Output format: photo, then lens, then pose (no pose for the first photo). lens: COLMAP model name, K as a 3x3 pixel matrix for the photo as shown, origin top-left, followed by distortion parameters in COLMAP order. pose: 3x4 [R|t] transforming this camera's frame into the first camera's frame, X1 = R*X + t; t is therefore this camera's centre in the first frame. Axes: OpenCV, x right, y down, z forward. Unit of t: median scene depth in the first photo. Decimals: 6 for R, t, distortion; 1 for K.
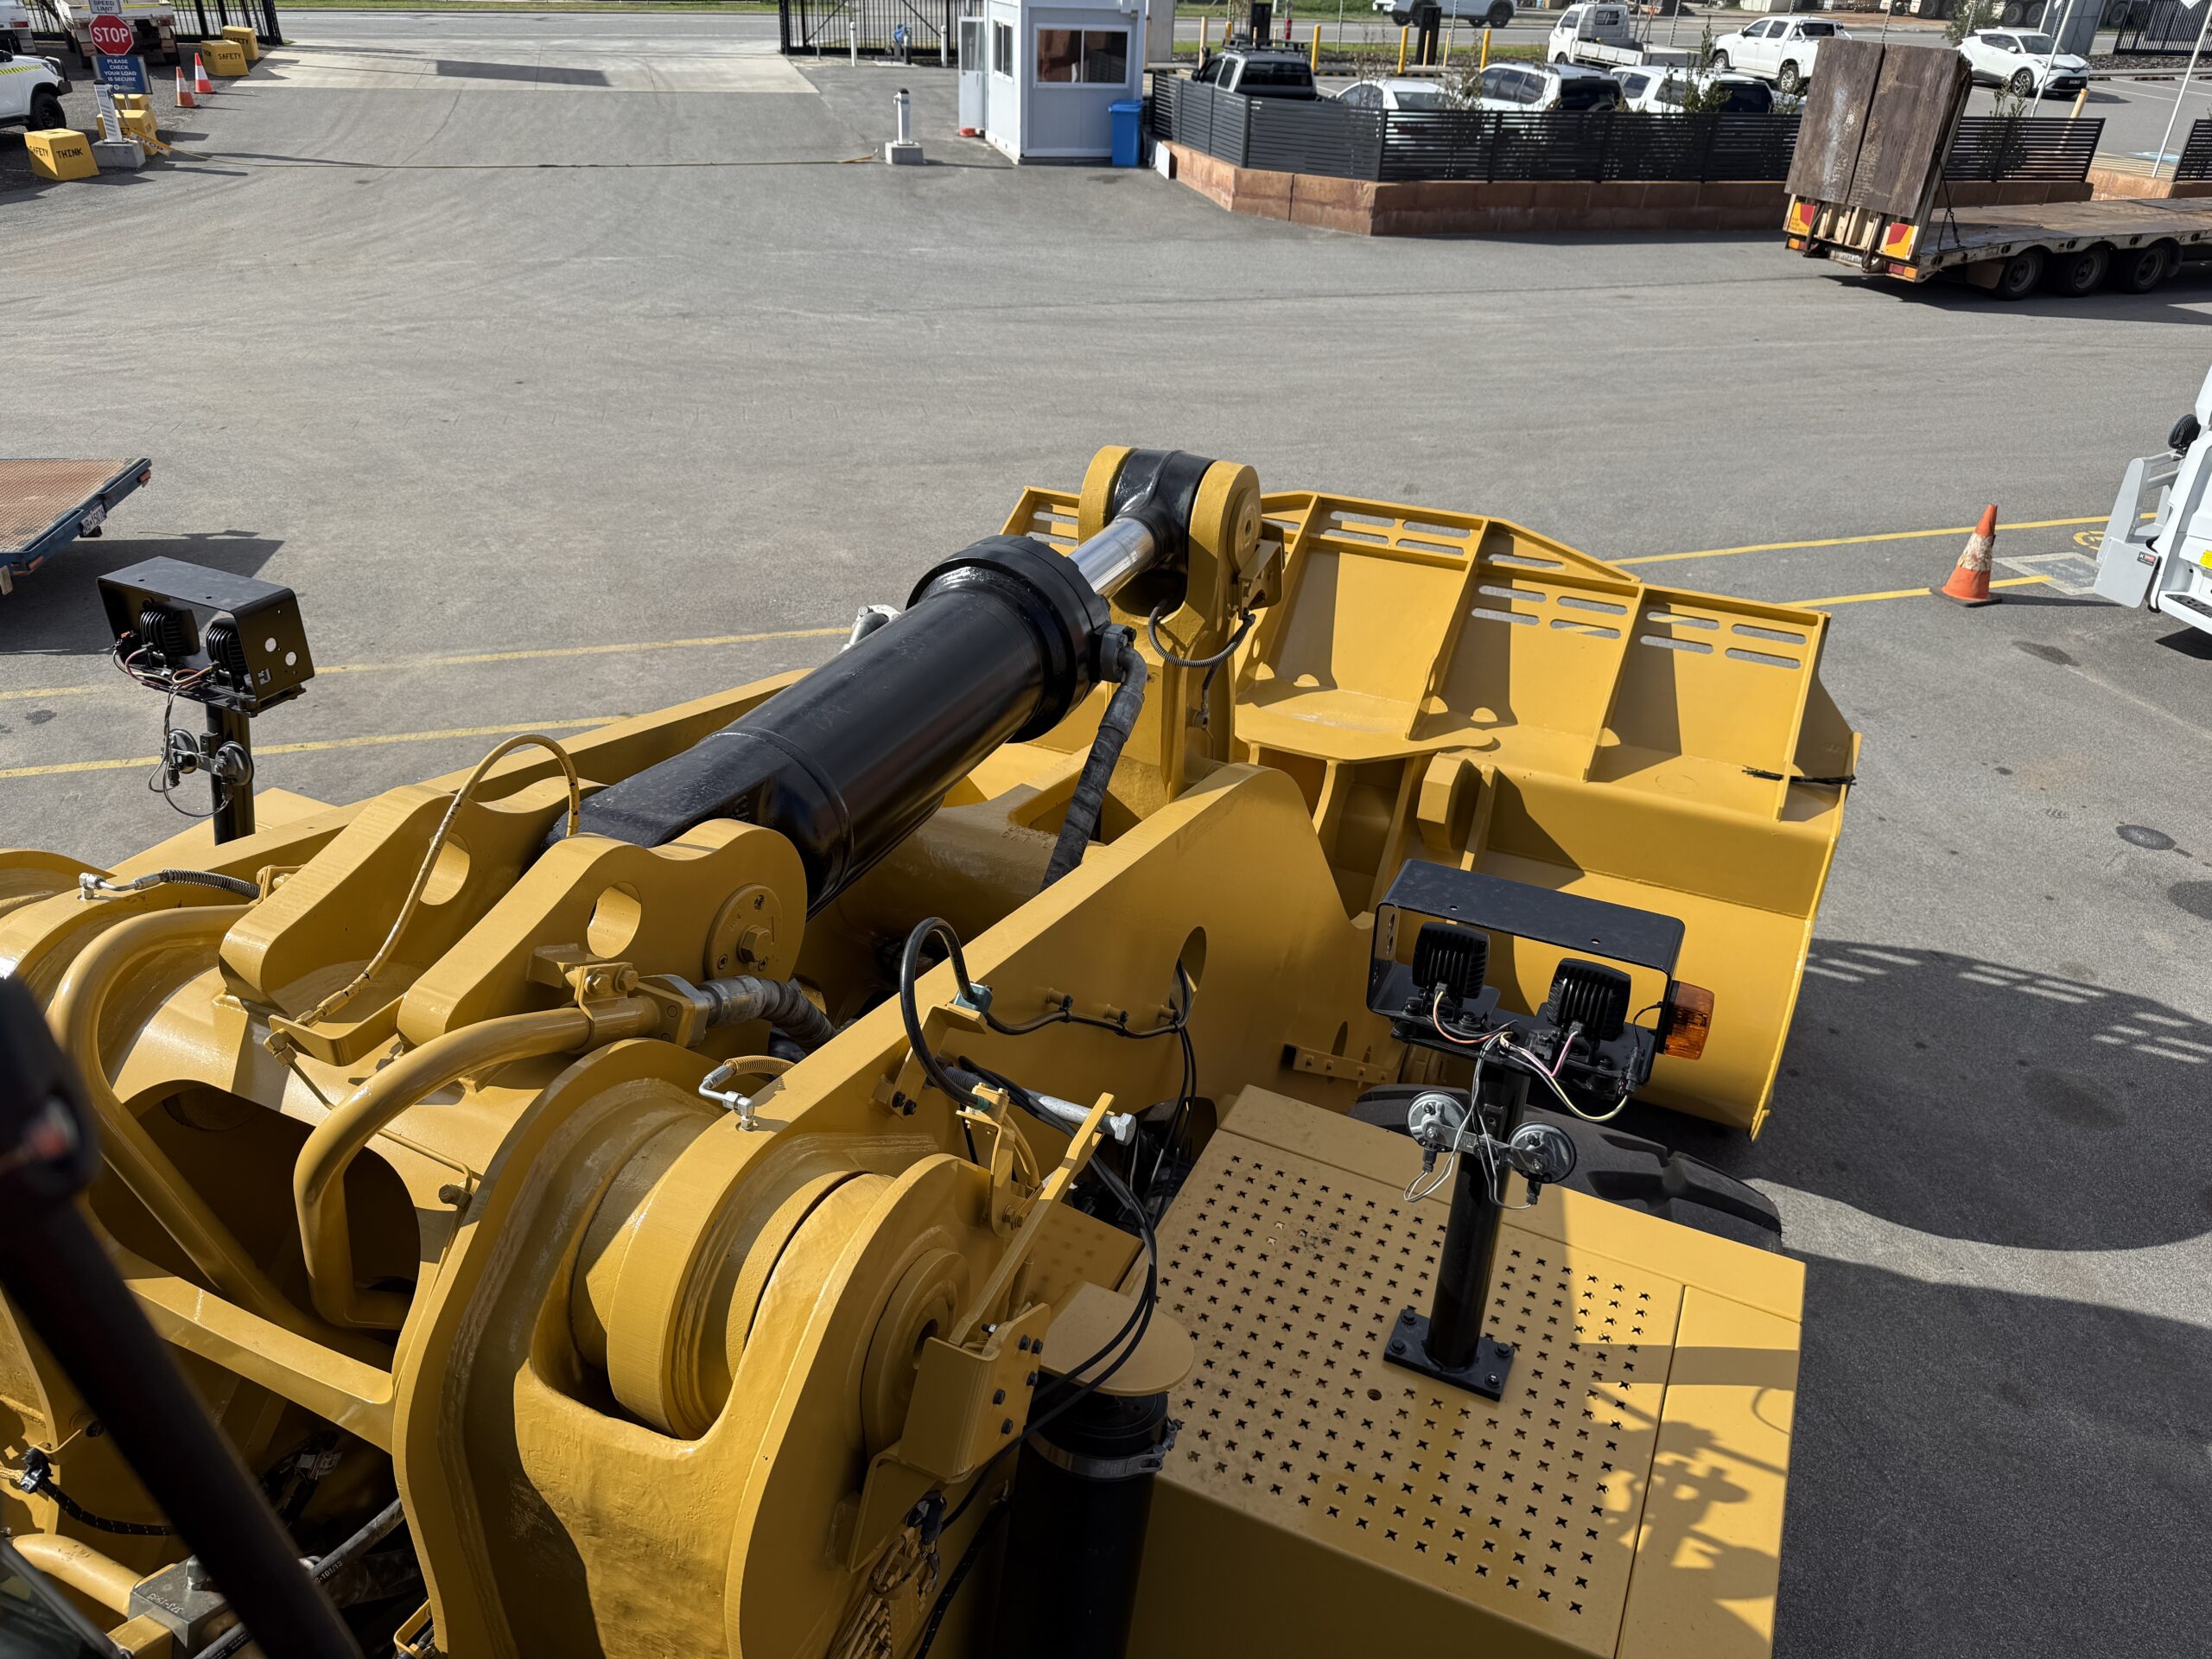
lens RADIAL K [[1582.2, 0, 1090.1], [0, 1582.2, 843.0], [0, 0, 1]] dist [-0.003862, -0.004057]
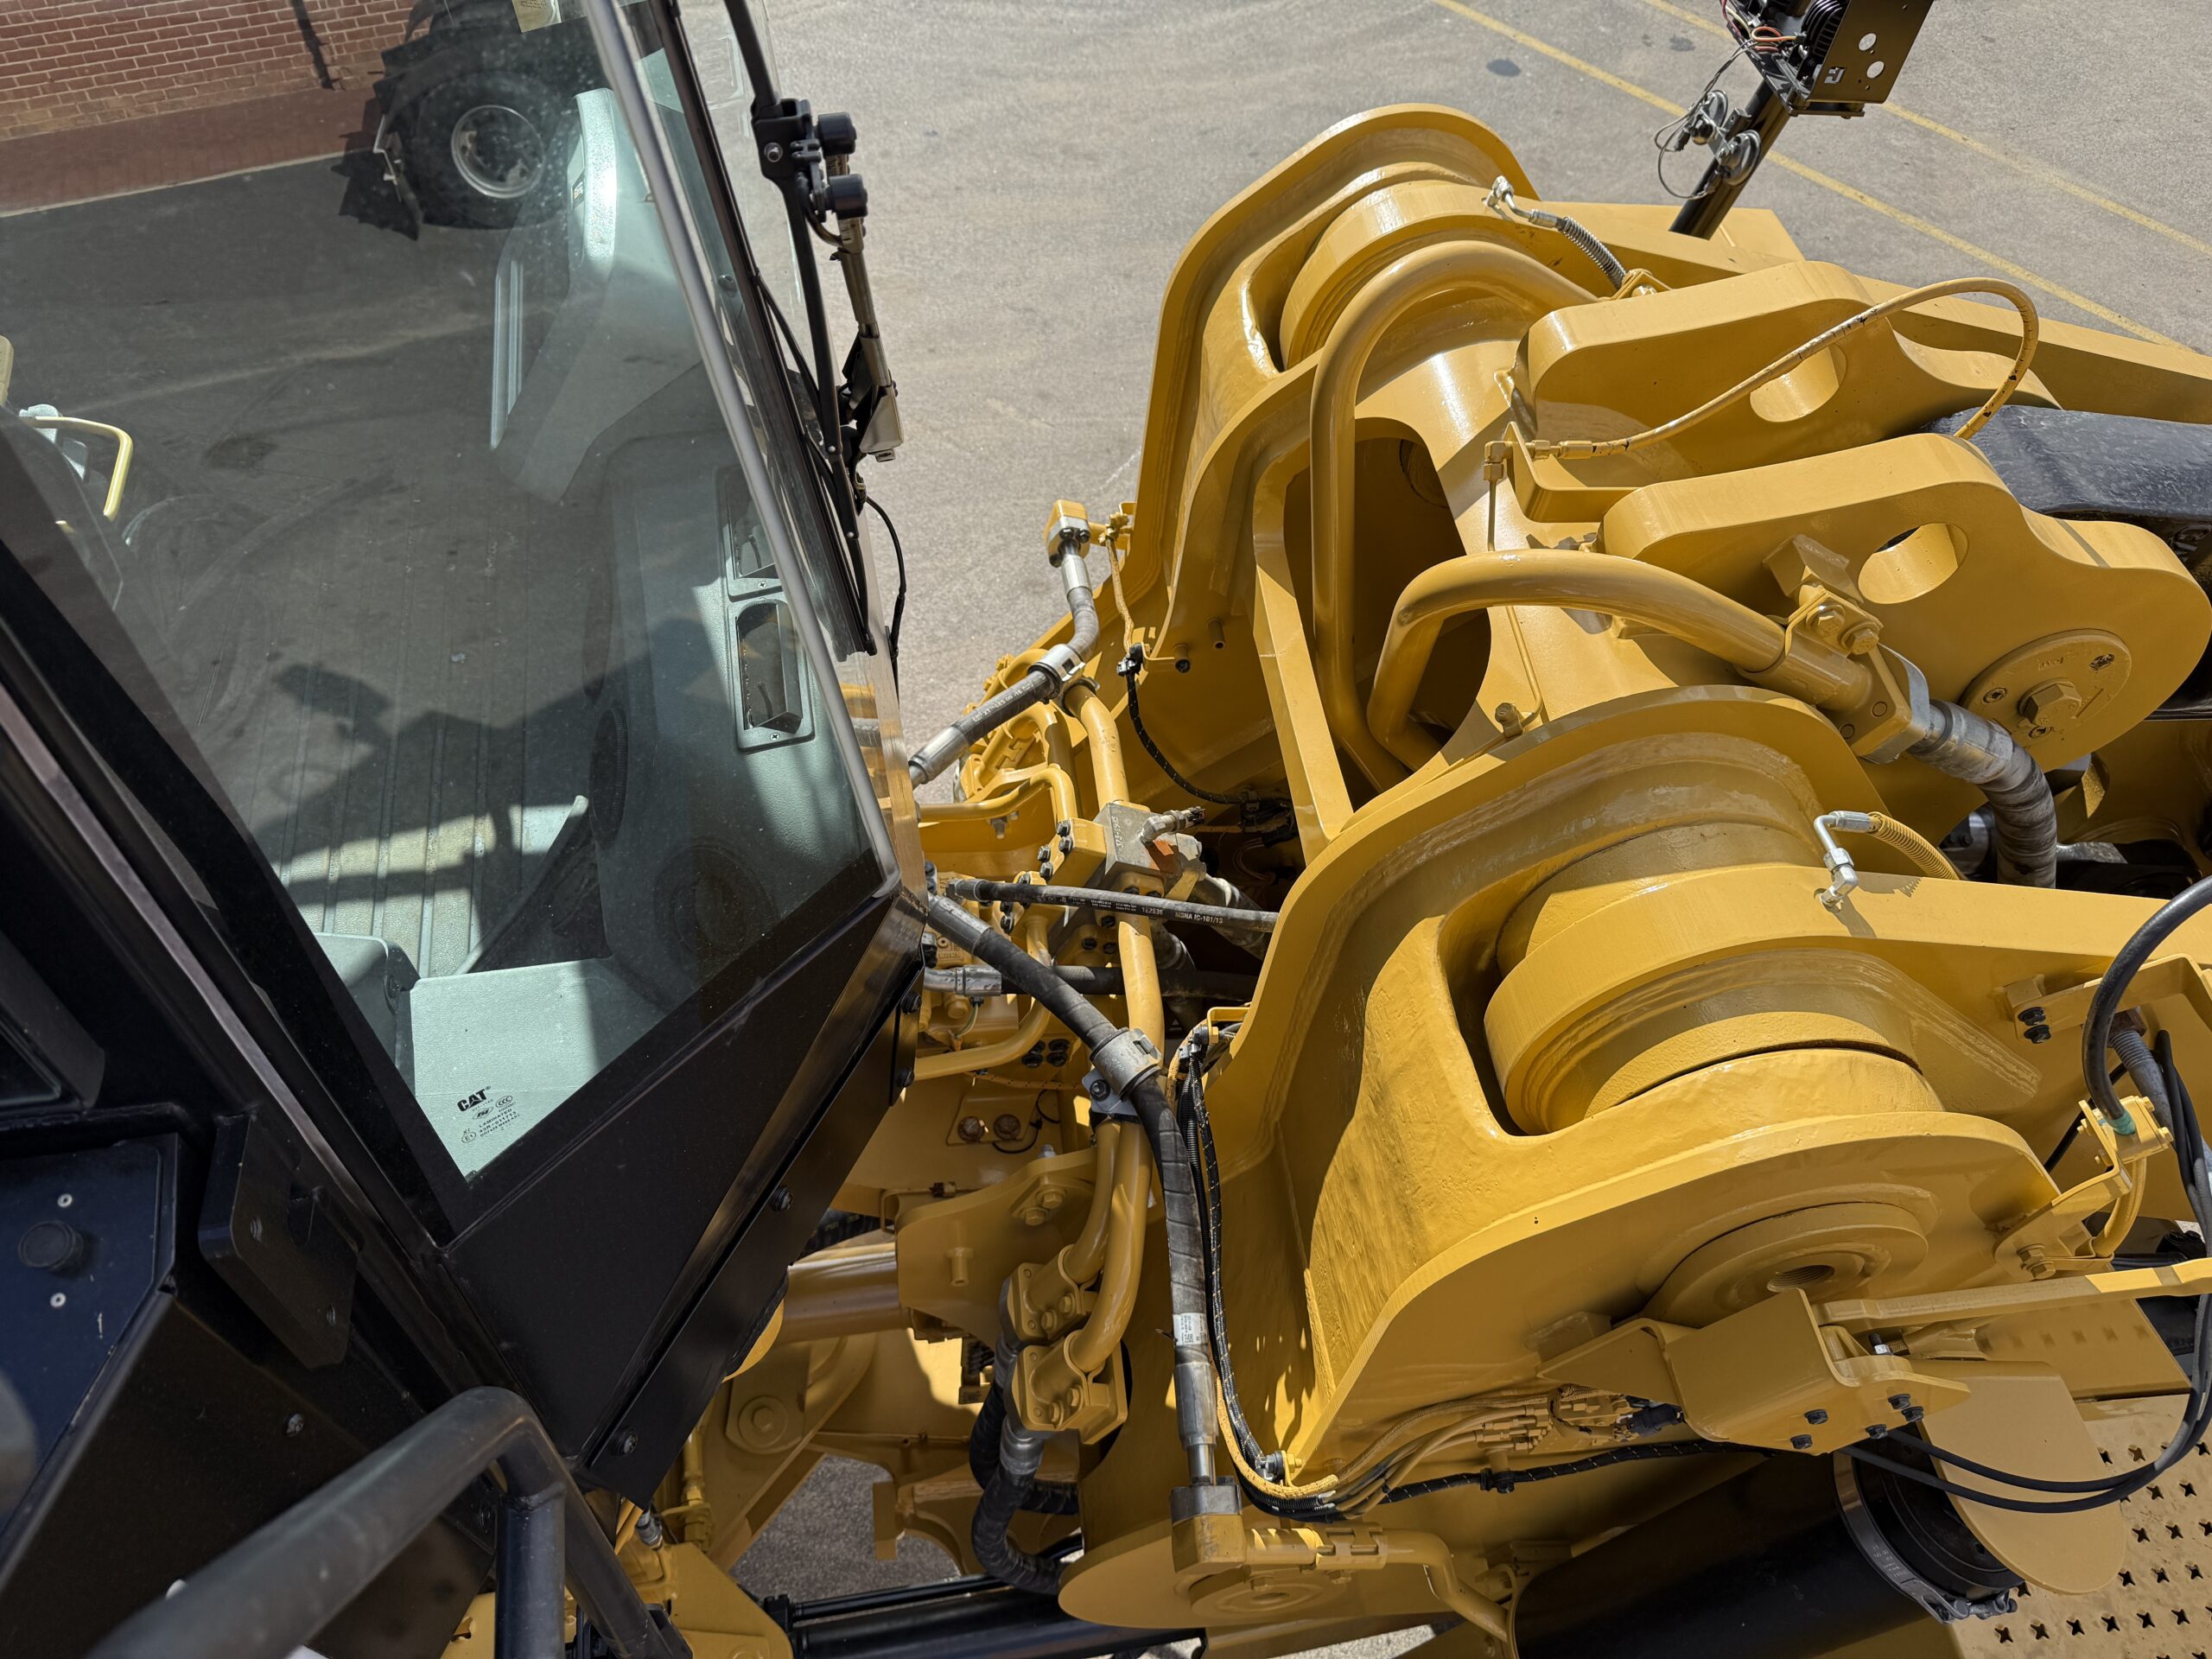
lens RADIAL K [[1565.3, 0, 1136.6], [0, 1565.3, 843.9], [0, 0, 1]] dist [0.010276, -0.014369]
pose [[0.530405, 0.681099, -0.504752, -0.033108], [-0.493851, 0.732191, 0.469050, -0.022257], [0.689044, 0.000486, 0.724719, 0.223715]]
